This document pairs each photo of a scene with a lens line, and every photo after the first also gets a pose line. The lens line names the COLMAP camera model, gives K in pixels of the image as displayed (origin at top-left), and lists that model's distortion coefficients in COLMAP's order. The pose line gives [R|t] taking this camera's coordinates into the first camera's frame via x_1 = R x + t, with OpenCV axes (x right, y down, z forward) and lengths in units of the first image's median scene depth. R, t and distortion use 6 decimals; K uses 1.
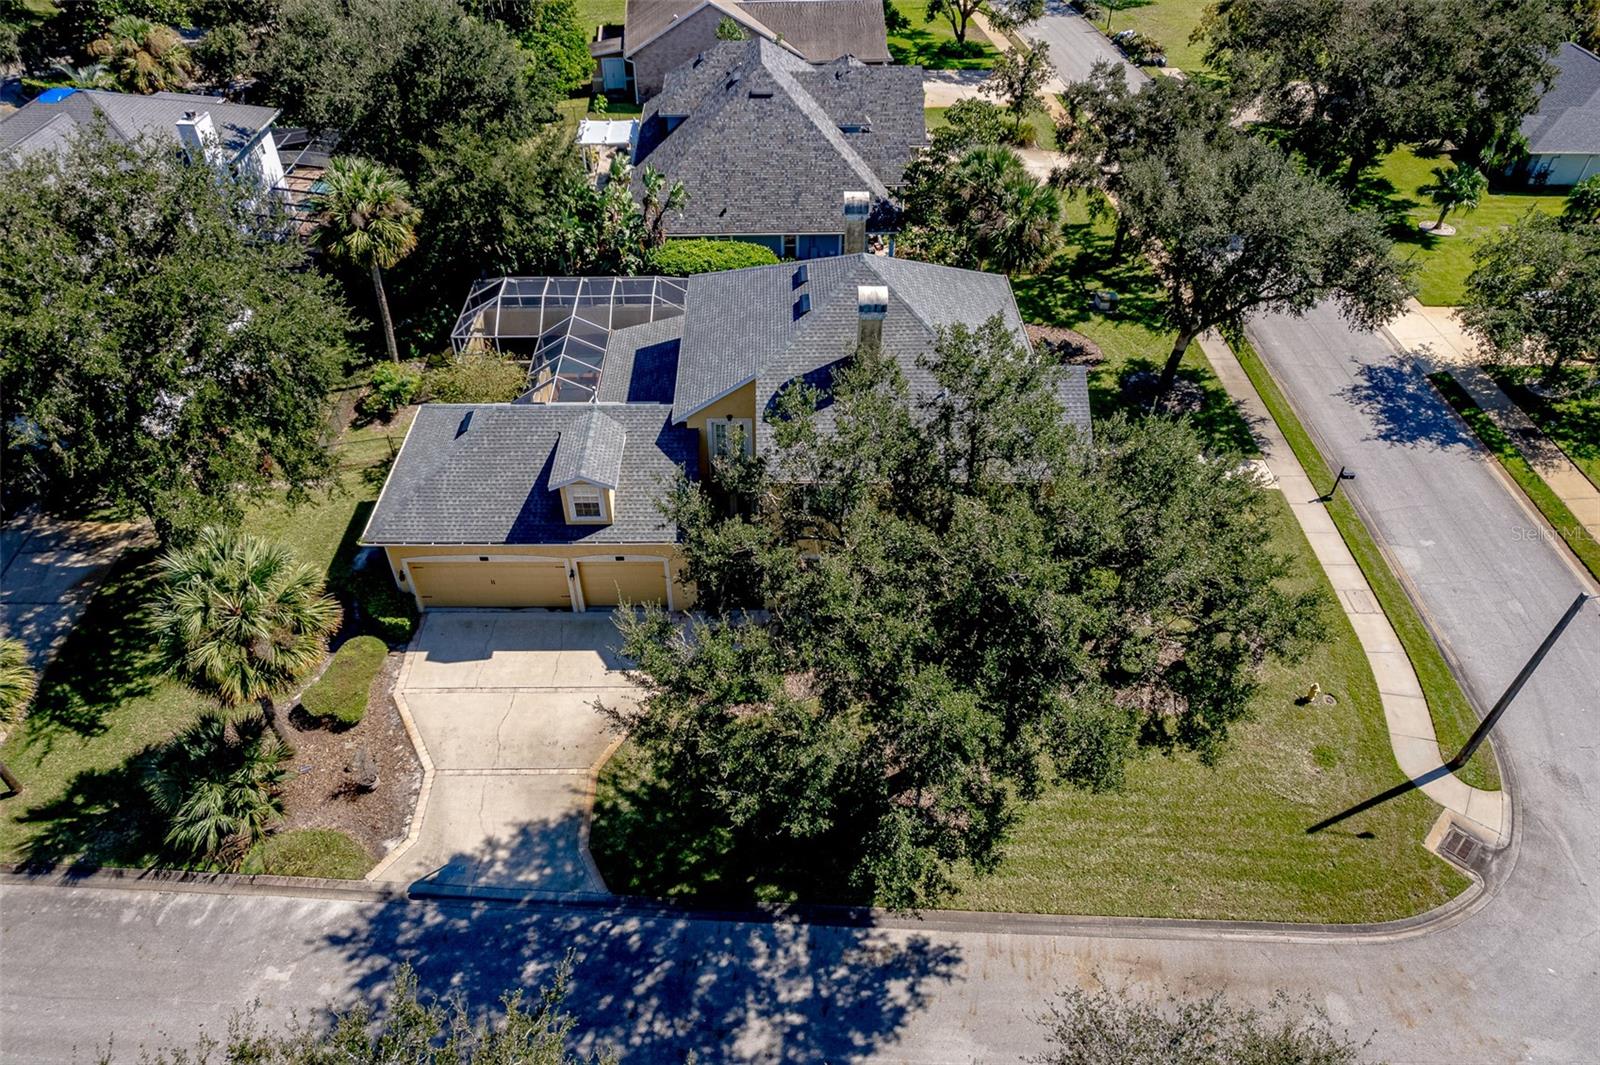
lens RADIAL K [[1020.3, 0, 807.0], [0, 1020.3, 566.7], [0, 0, 1]] dist [-0.063168, 0.042211]
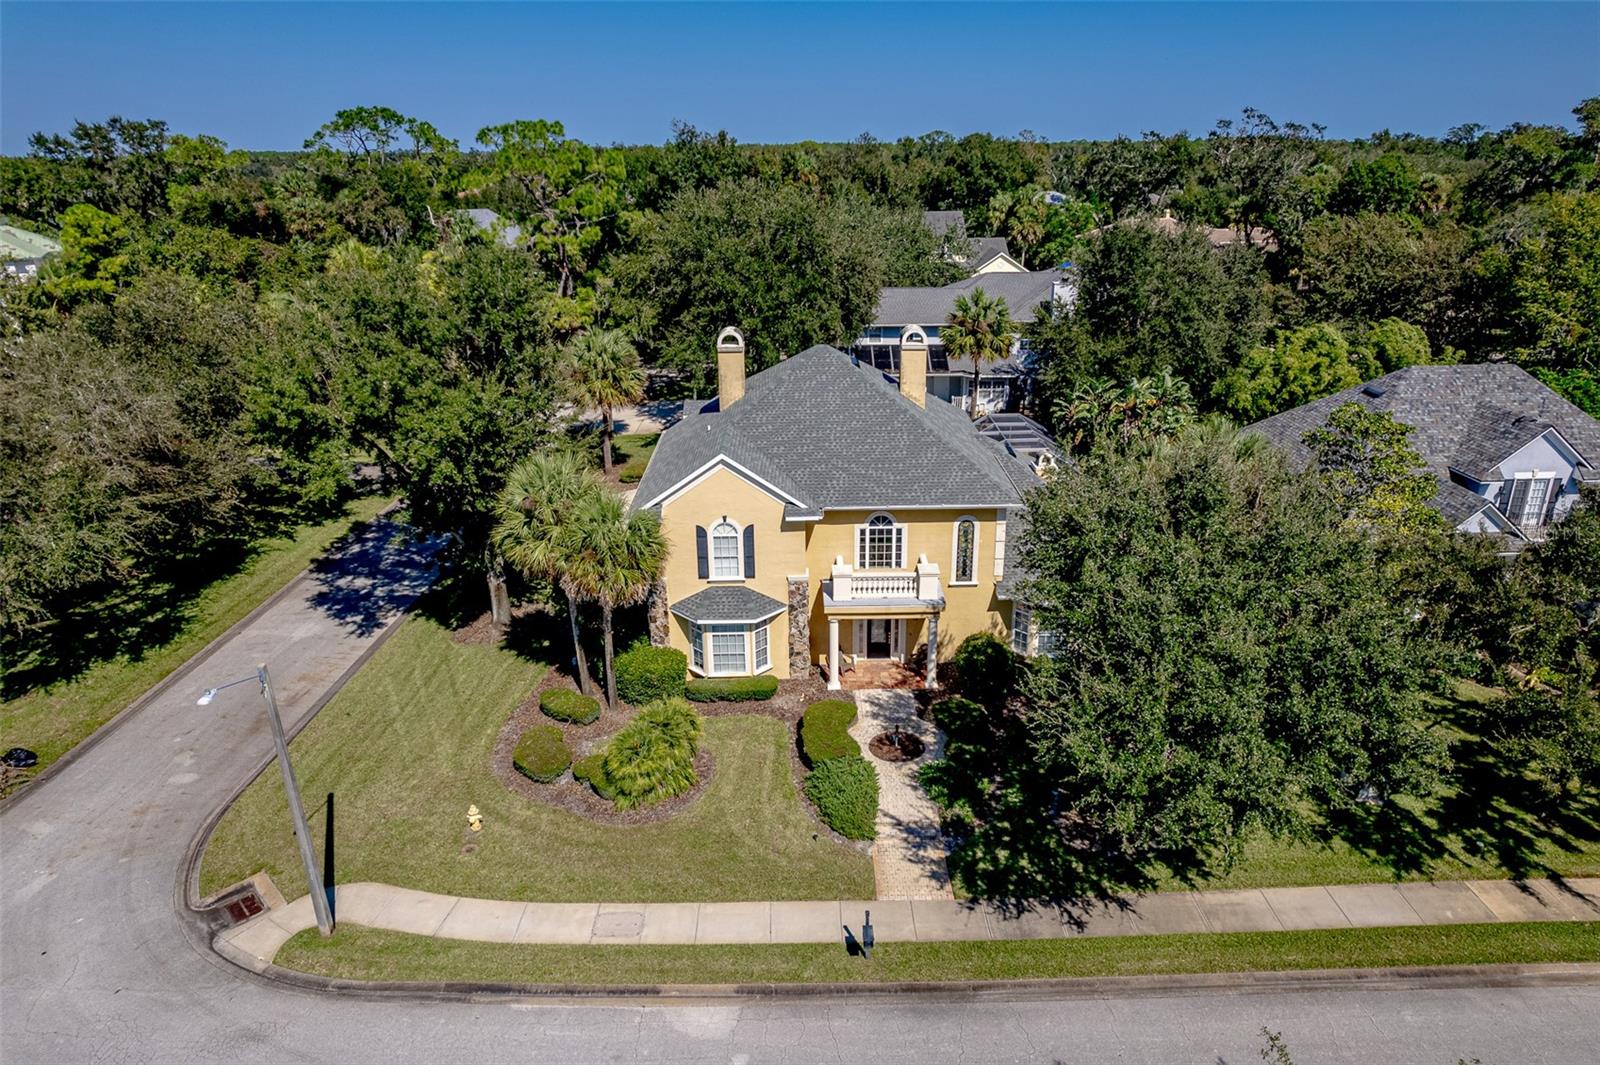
lens RADIAL K [[1020.3, 0, 812.4], [0, 1020.3, 537.8], [0, 0, 1]] dist [-0.063168, 0.042211]
pose [[-0.011143, 0.352847, -0.935615, 1.241164], [-0.684277, 0.679586, 0.264440, -0.464832], [0.729137, 0.643166, 0.233873, 0.876752]]
